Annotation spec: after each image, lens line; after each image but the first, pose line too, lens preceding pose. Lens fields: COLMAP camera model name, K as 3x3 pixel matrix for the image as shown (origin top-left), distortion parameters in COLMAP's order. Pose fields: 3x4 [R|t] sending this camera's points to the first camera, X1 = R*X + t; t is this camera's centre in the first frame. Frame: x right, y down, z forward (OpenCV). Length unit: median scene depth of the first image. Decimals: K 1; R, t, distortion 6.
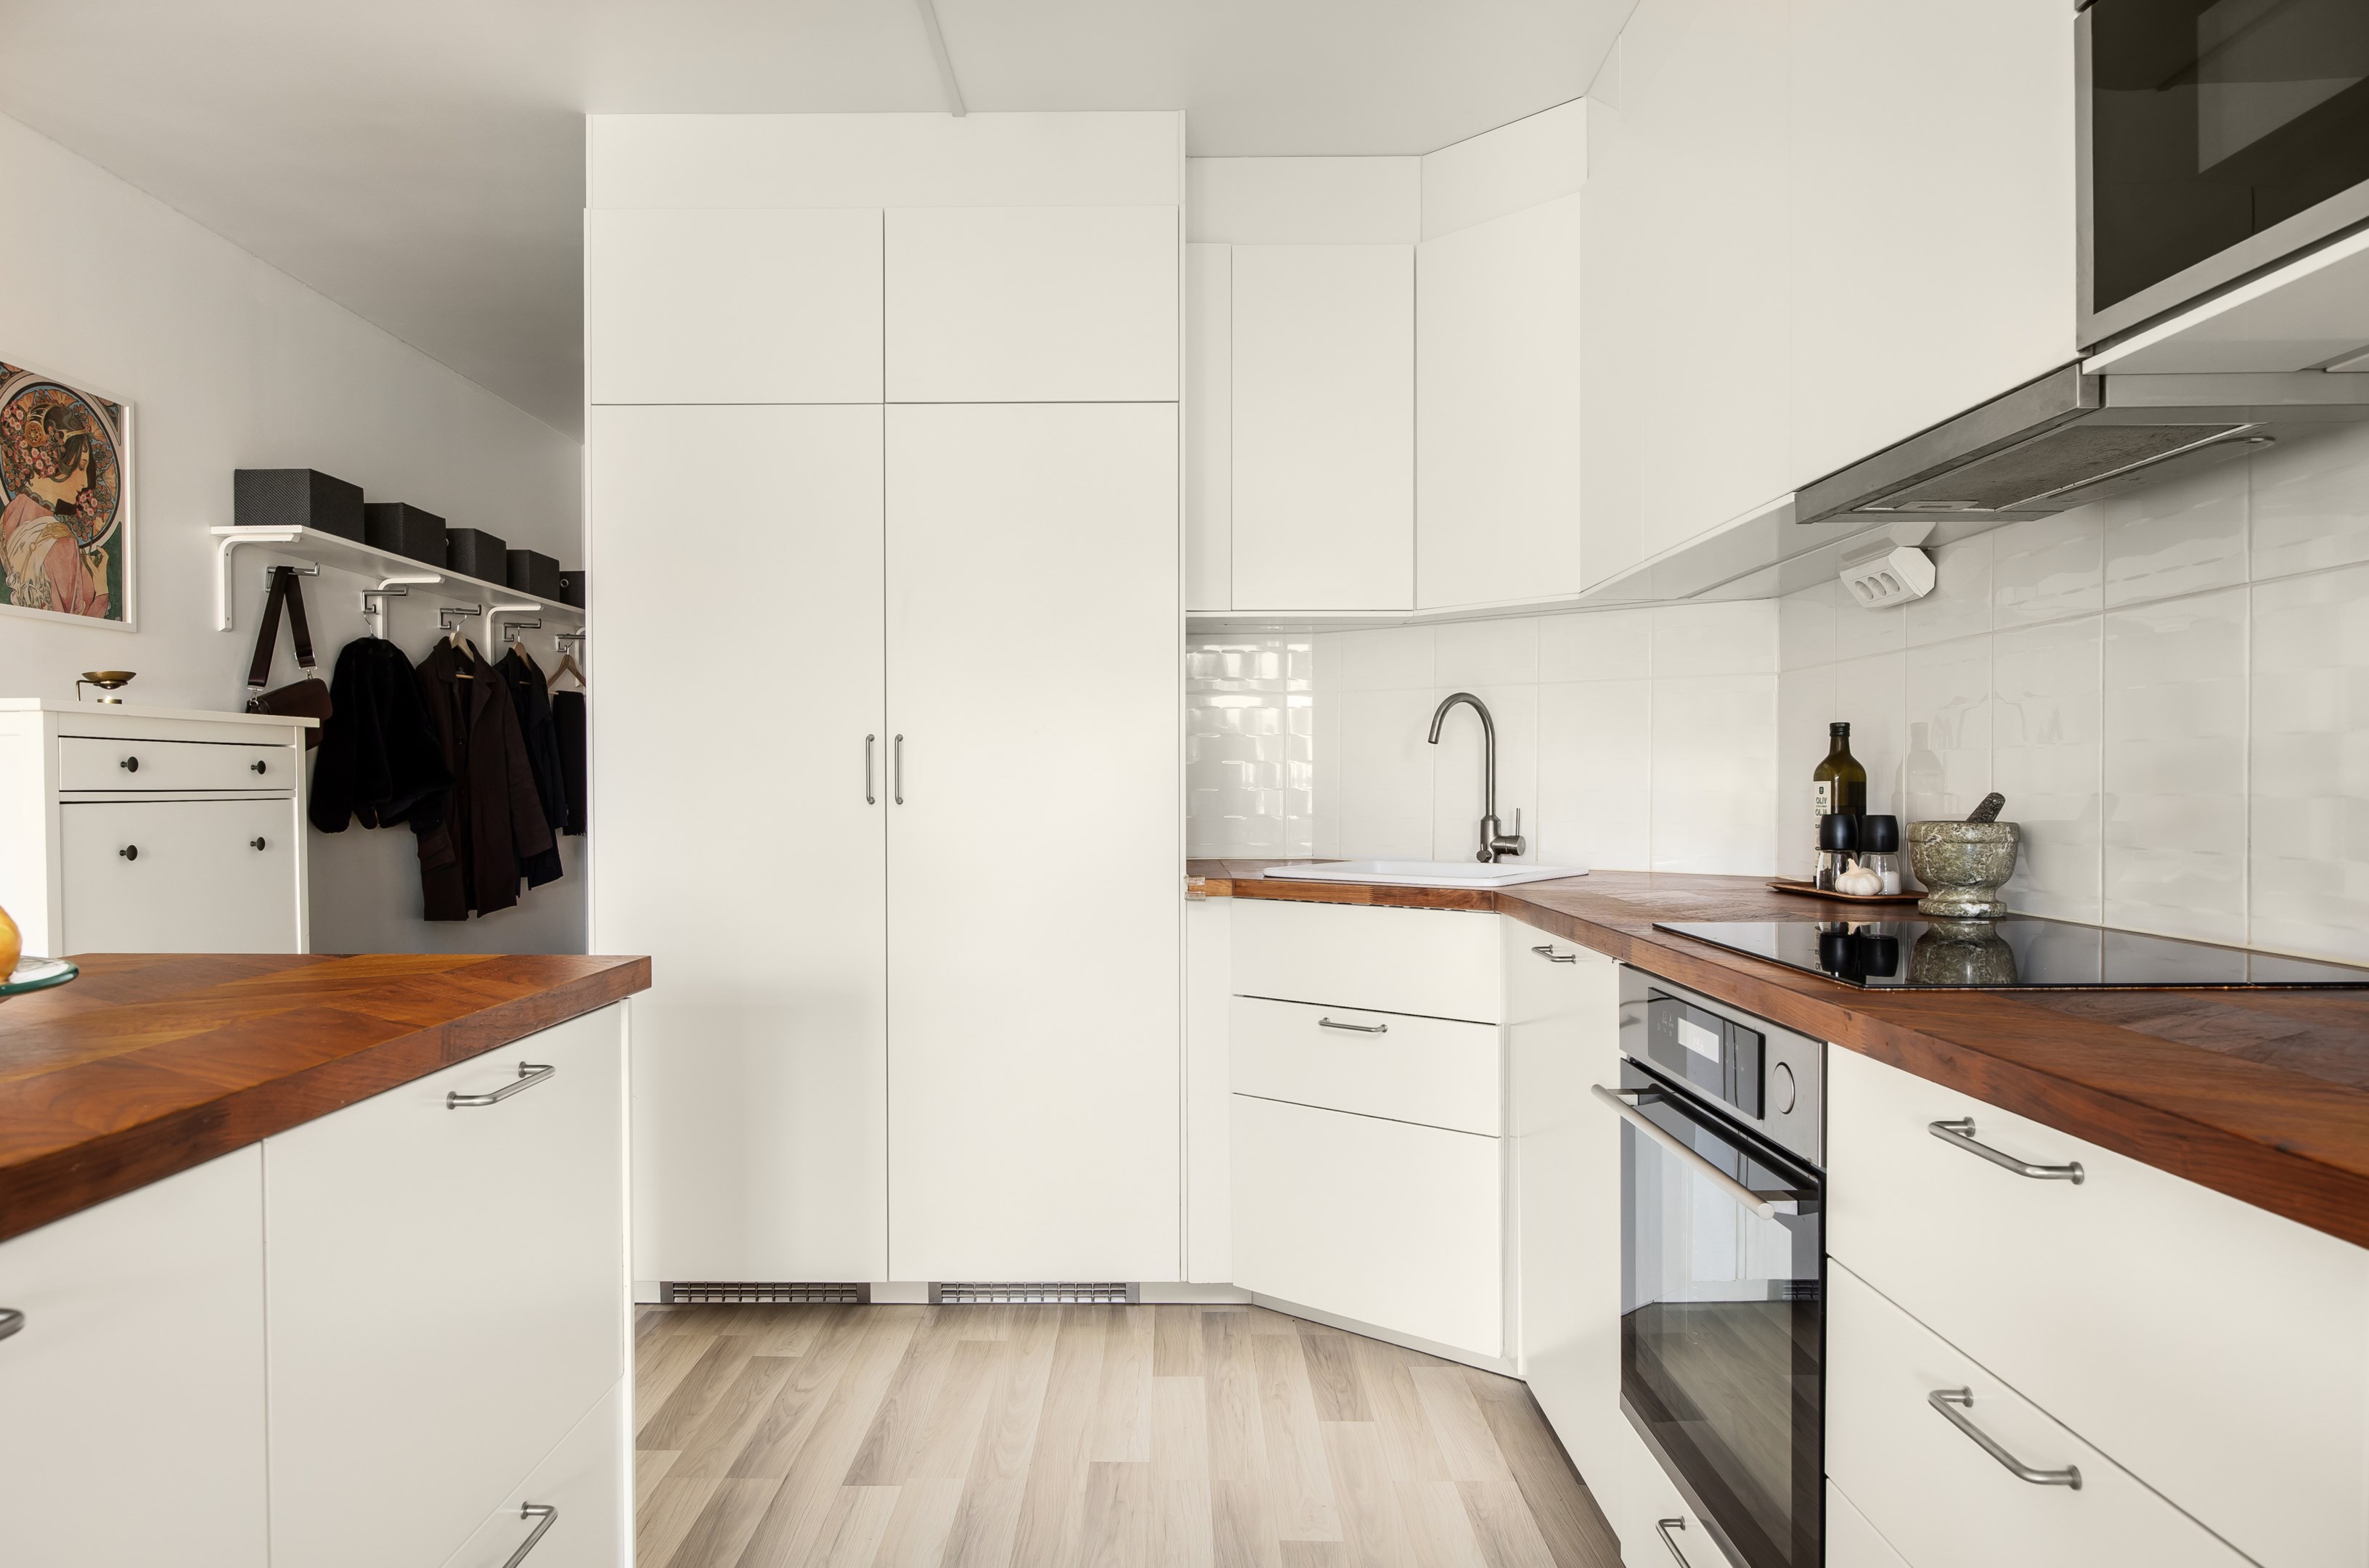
lens RADIAL K [[1454.0, 0, 1158.9], [0, 1454.0, 801.8], [0, 0, 1]] dist [-0.003128, 0.000336]
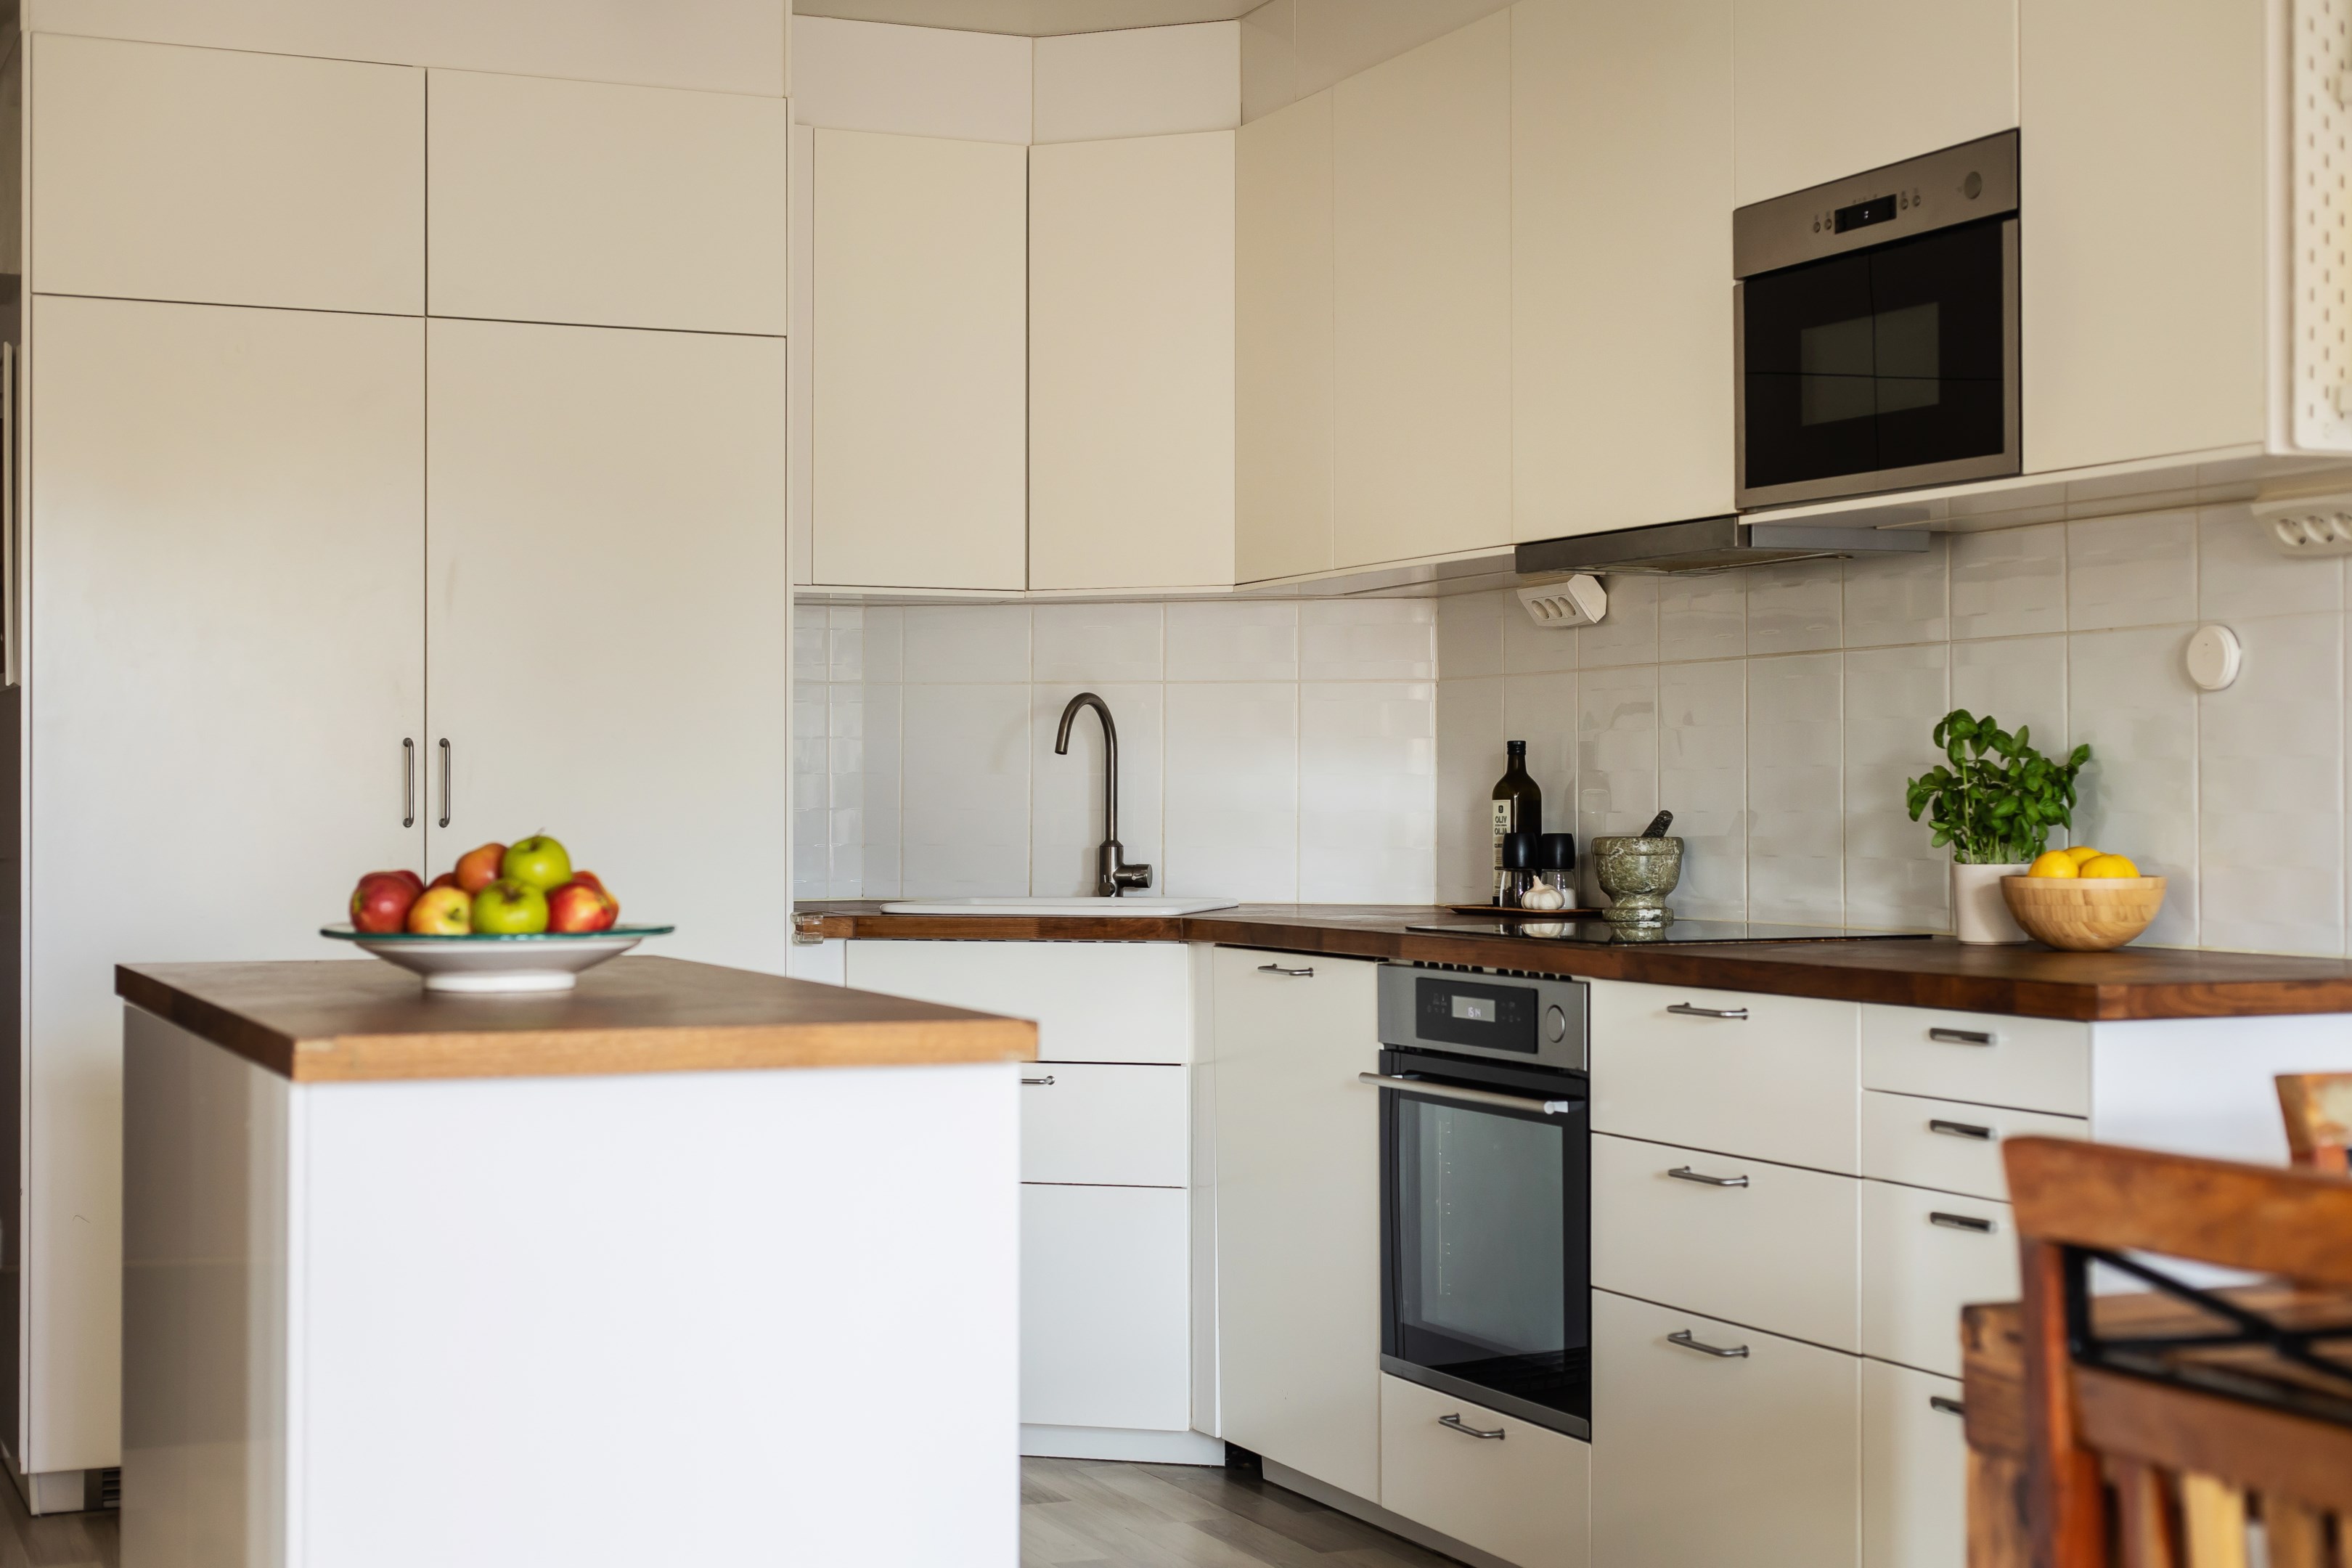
lens RADIAL K [[3411.2, 0, 1176.0], [0, 3411.2, 784.0], [0, 0, 1]] dist [0.055918, 0.042181]
pose [[0.913035, 0.003466, 0.407866, -0.696753], [0.003911, 0.999844, -0.017250, 0.014369], [-0.407862, 0.017344, 0.912879, -1.034855]]
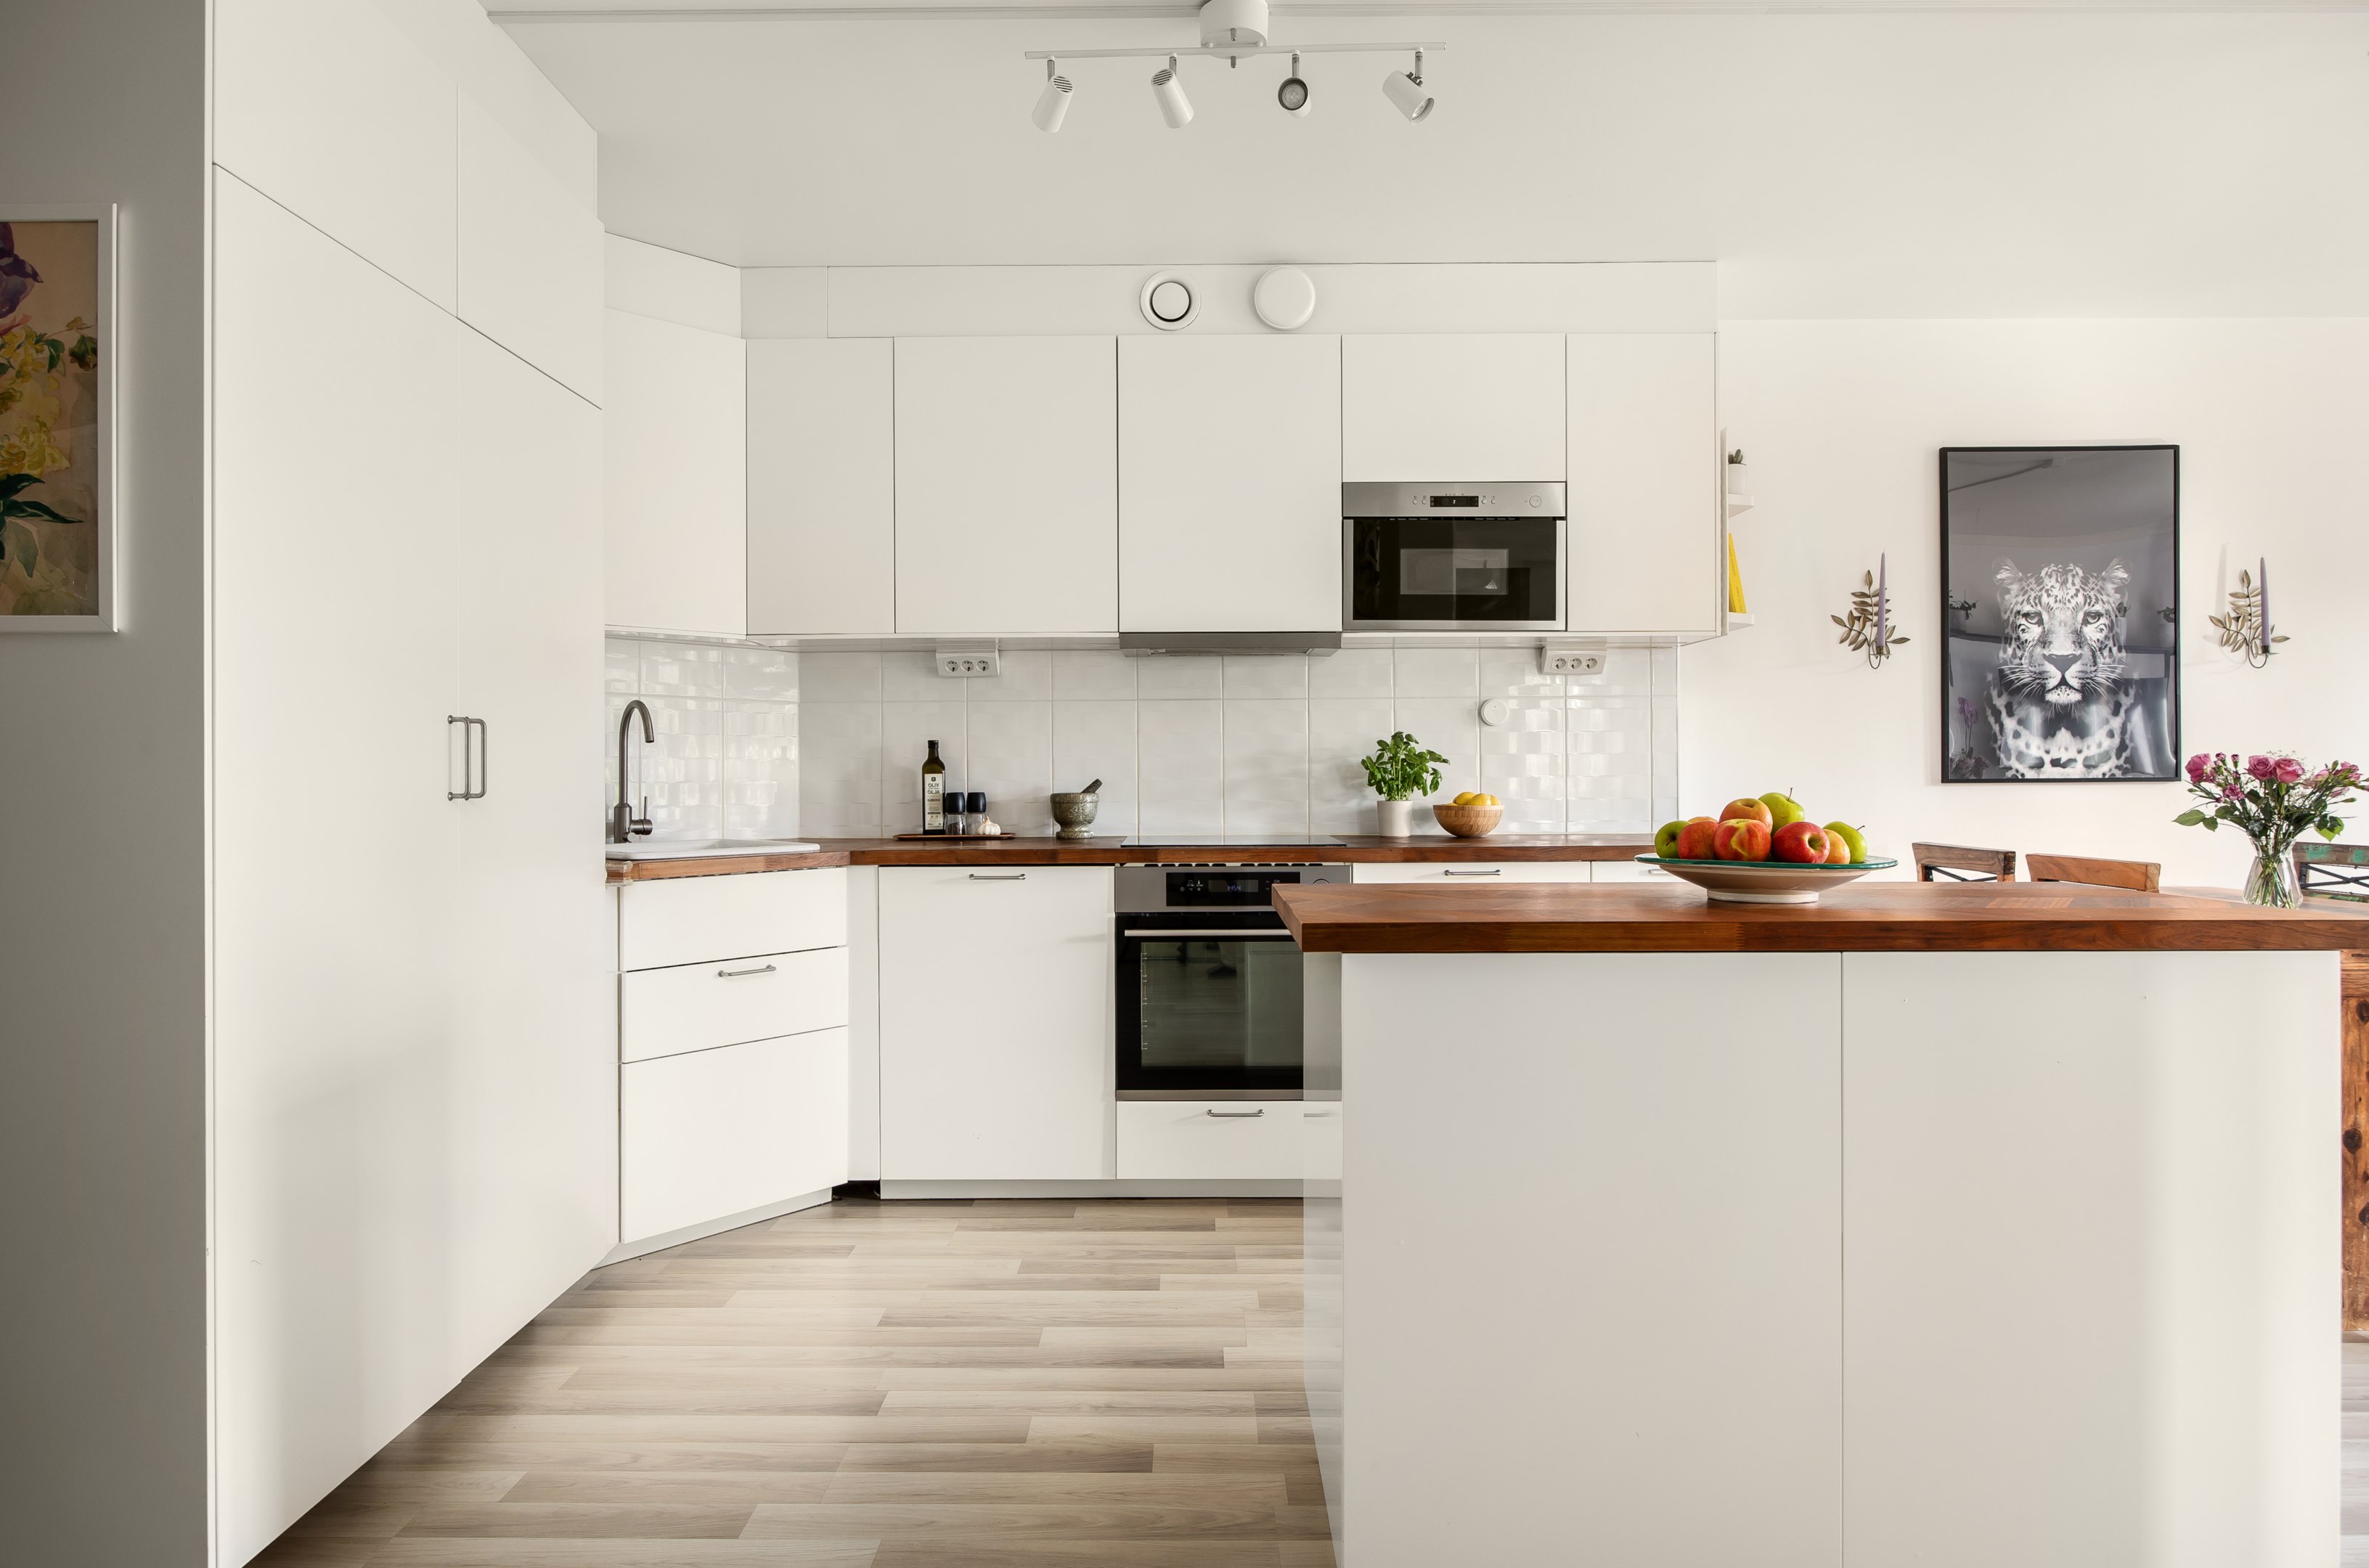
lens RADIAL K [[1376.3, 0, 1173.6], [0, 1376.3, 774.9], [0, 0, 1]] dist [-0.000240, -0.001147]
pose [[-0.004180, 0.003025, 0.999987, -1.184830], [0.017197, 0.999848, -0.002953, -0.003098], [-0.999843, 0.017185, -0.004232, 0.730721]]
